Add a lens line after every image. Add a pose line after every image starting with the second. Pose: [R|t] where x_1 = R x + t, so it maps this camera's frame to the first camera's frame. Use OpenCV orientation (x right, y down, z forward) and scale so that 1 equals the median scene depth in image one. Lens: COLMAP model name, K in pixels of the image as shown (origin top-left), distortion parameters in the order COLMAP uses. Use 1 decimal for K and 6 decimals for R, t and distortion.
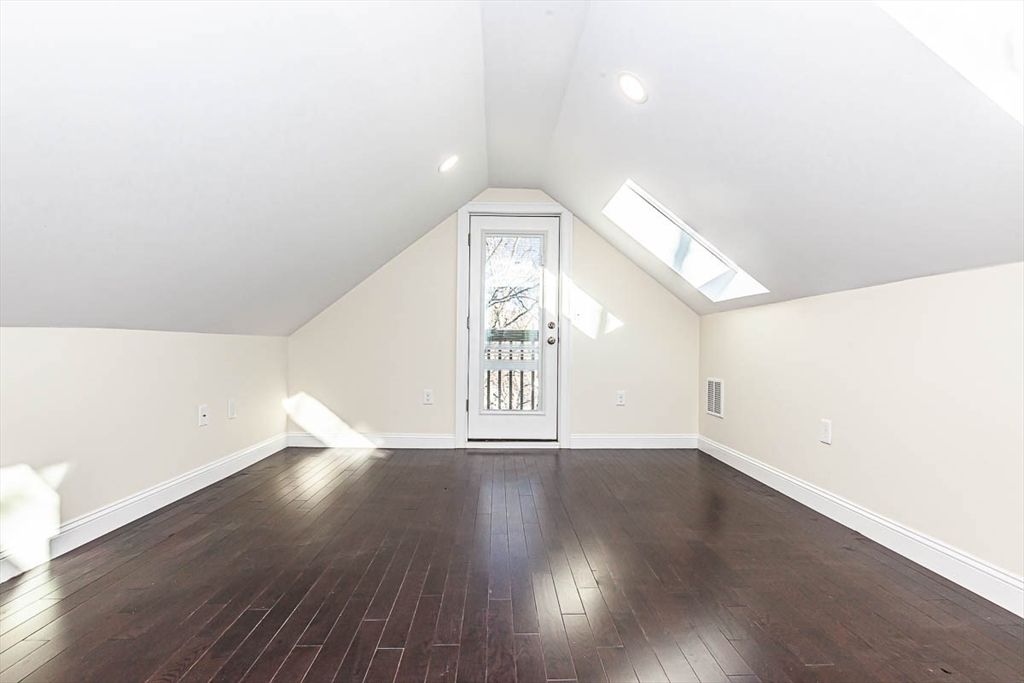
lens RADIAL K [[484.8, 0, 492.2], [0, 484.8, 349.6], [0, 0, 1]] dist [-0.002212, -0.000054]
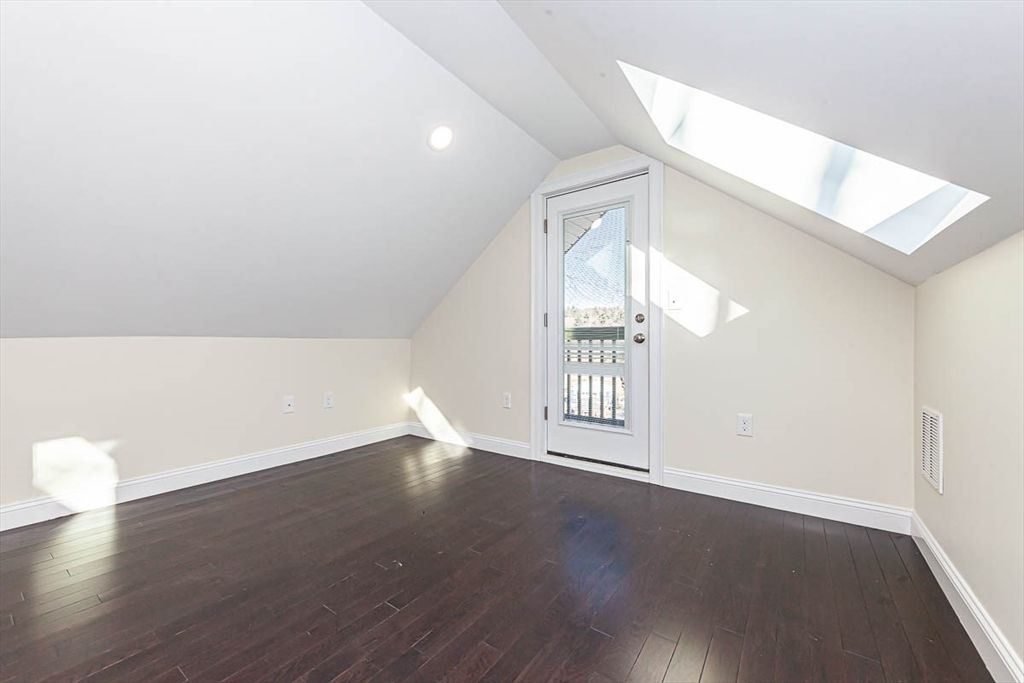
lens RADIAL K [[400.1, 0, 496.1], [0, 400.1, 345.2], [0, 0, 1]] dist [0.010091, 0.000042]
pose [[0.803323, -0.007867, -0.595492, 0.315719], [0.002155, 0.999945, -0.010304, -0.001642], [0.595540, 0.006994, 0.803295, 0.362754]]
